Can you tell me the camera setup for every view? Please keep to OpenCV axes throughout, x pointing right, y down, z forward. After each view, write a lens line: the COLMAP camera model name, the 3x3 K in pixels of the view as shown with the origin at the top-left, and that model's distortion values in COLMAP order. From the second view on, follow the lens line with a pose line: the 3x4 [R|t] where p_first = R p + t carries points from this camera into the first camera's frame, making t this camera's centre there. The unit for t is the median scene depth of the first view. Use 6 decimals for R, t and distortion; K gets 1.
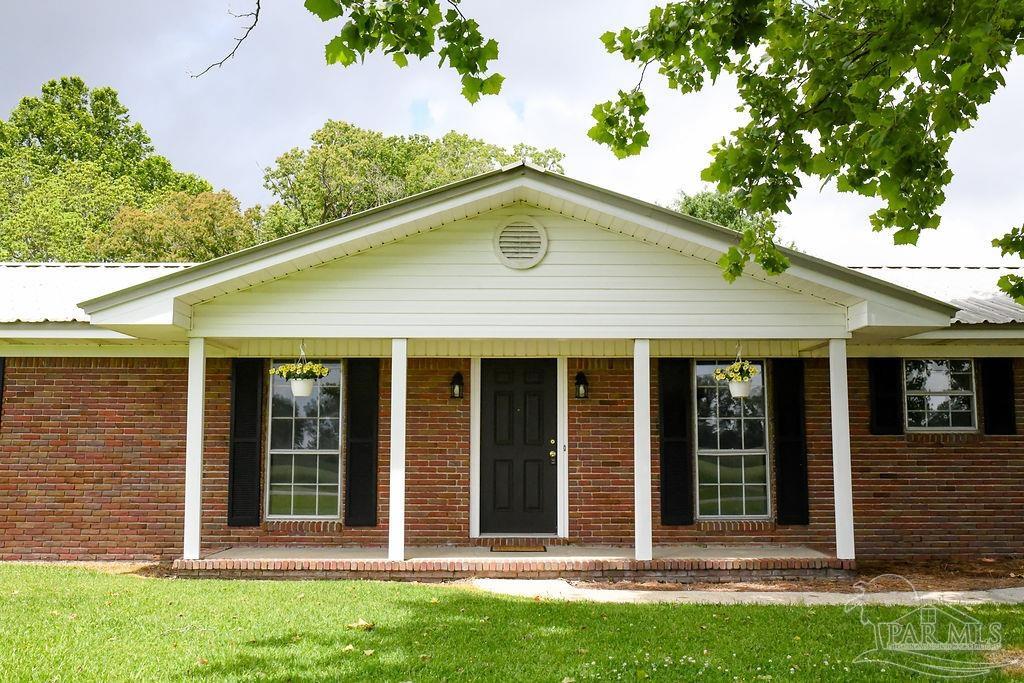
lens RADIAL K [[1074.0, 0, 512.0], [0, 1074.0, 341.5], [0, 0, 1]] dist [-0.005452, -0.002994]
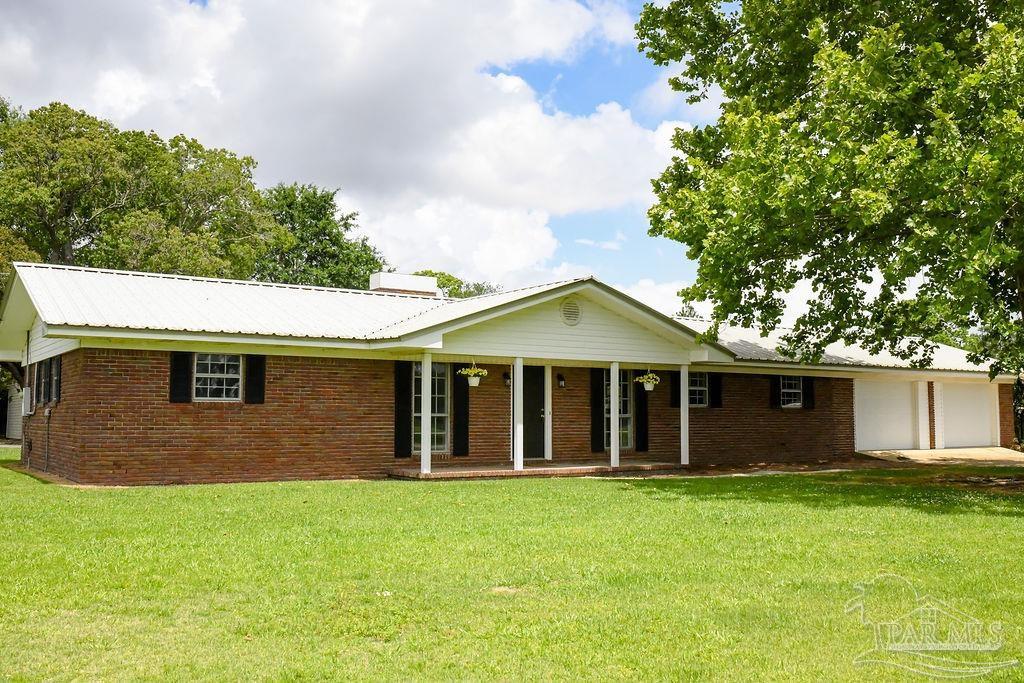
lens RADIAL K [[1074.0, 0, 512.0], [0, 1074.0, 341.5], [0, 0, 1]] dist [-0.005452, -0.002994]
pose [[0.807009, 0.042482, 0.589010, -1.248727], [-0.066766, 0.997578, 0.019527, -0.067681], [-0.586753, -0.055084, 0.807890, -0.551230]]
